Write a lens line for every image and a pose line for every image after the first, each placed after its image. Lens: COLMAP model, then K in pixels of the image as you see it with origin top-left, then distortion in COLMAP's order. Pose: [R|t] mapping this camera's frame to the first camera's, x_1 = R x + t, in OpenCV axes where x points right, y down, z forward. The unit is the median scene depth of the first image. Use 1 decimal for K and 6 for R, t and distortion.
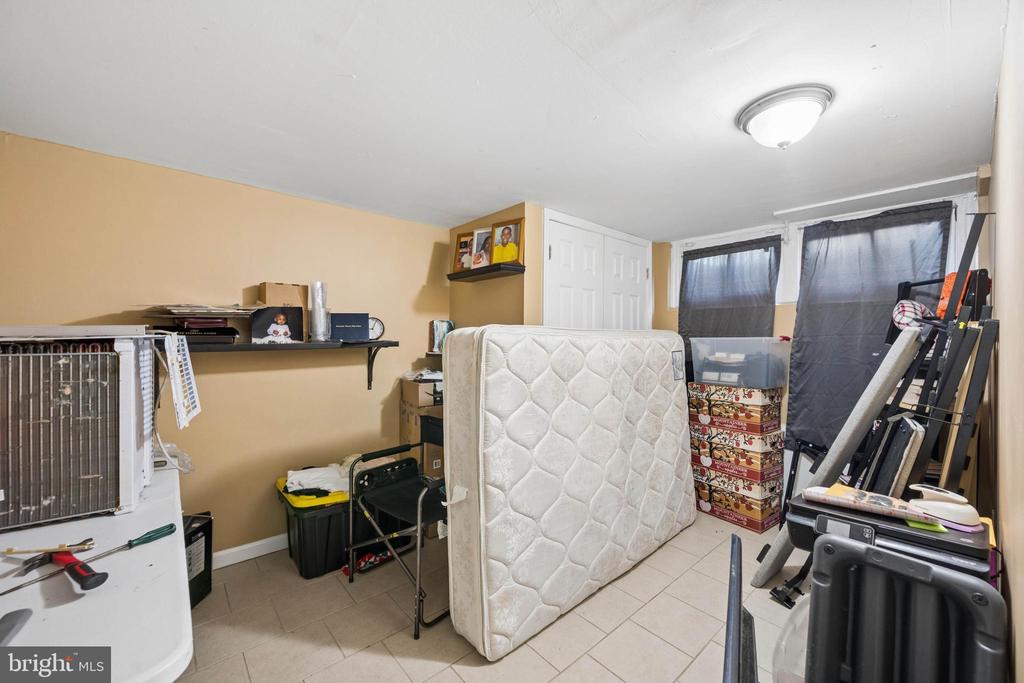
lens RADIAL K [[404.7, 0, 512.1], [0, 404.7, 335.3], [0, 0, 1]] dist [-0.002930, -0.000358]
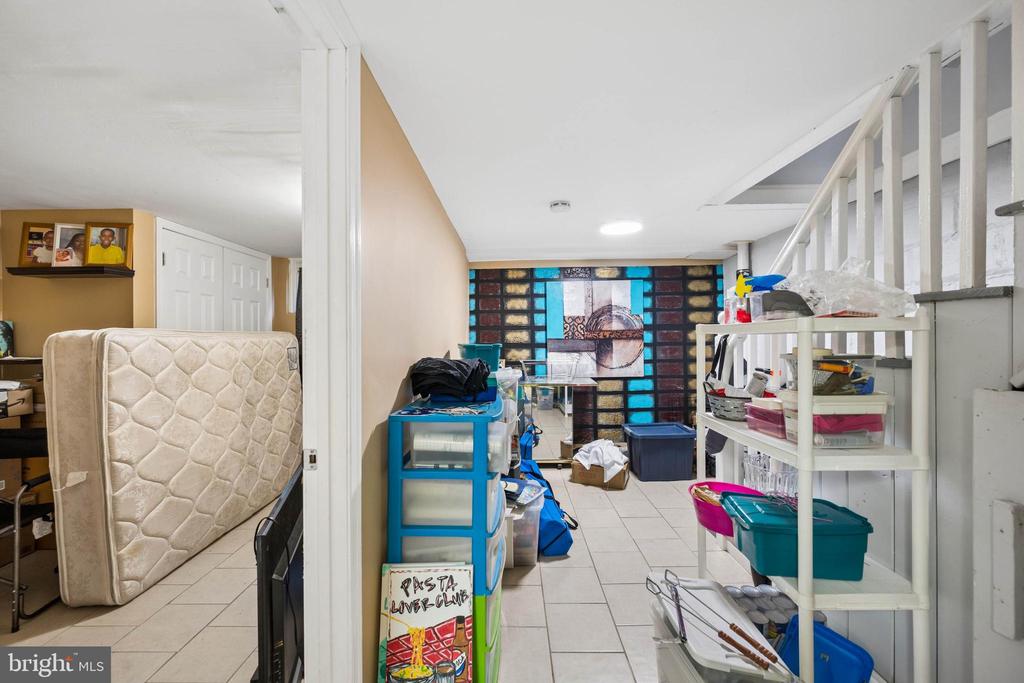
lens RADIAL K [[404.7, 0, 512.1], [0, 404.7, 335.3], [0, 0, 1]] dist [-0.002930, -0.000358]
pose [[0.658665, -0.008553, 0.752388, -0.132756], [0.008147, 0.999958, 0.004234, -0.000613], [-0.752392, 0.003341, 0.658707, -0.503474]]
